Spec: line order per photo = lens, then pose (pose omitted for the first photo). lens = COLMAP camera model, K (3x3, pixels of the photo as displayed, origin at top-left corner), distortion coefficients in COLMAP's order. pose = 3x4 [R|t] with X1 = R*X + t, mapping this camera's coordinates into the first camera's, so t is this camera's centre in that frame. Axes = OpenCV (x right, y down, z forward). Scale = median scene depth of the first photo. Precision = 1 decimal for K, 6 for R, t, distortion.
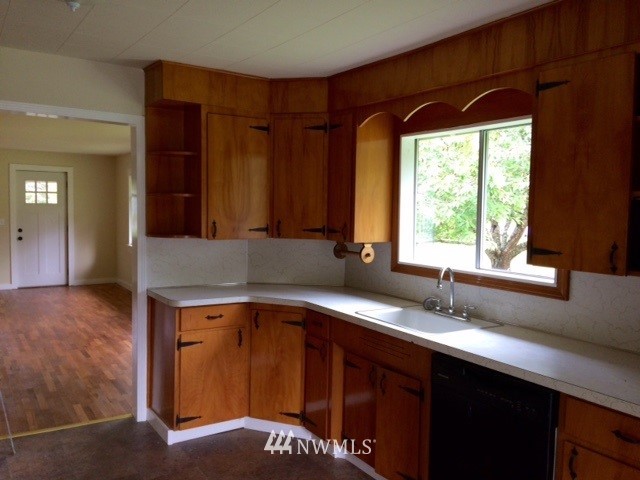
lens RADIAL K [[542.9, 0, 320.0], [0, 542.9, 240.1], [0, 0, 1]] dist [0.006700, 0.002147]
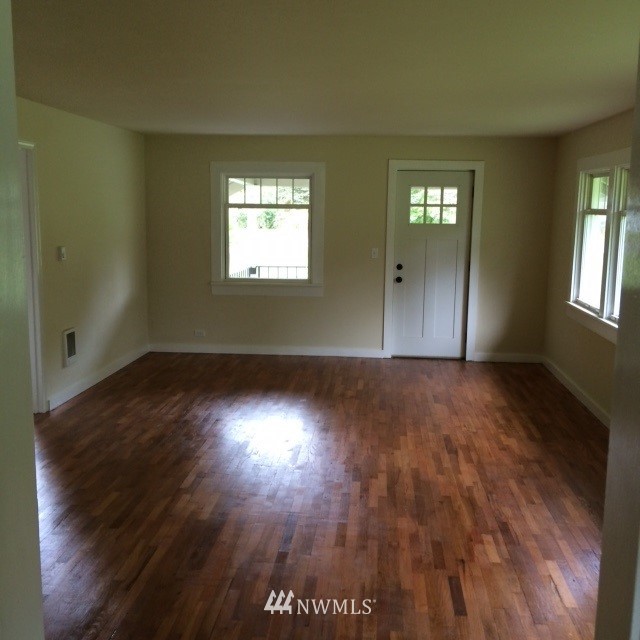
lens RADIAL K [[713.0, 0, 319.9], [0, 713.0, 320.2], [0, 0, 1]] dist [0.008415, 0.000000]
pose [[0.784383, 0.091571, -0.613480, -0.109811], [-0.040806, 0.994518, 0.096273, -0.031845], [0.618933, -0.050481, 0.783820, 0.289415]]
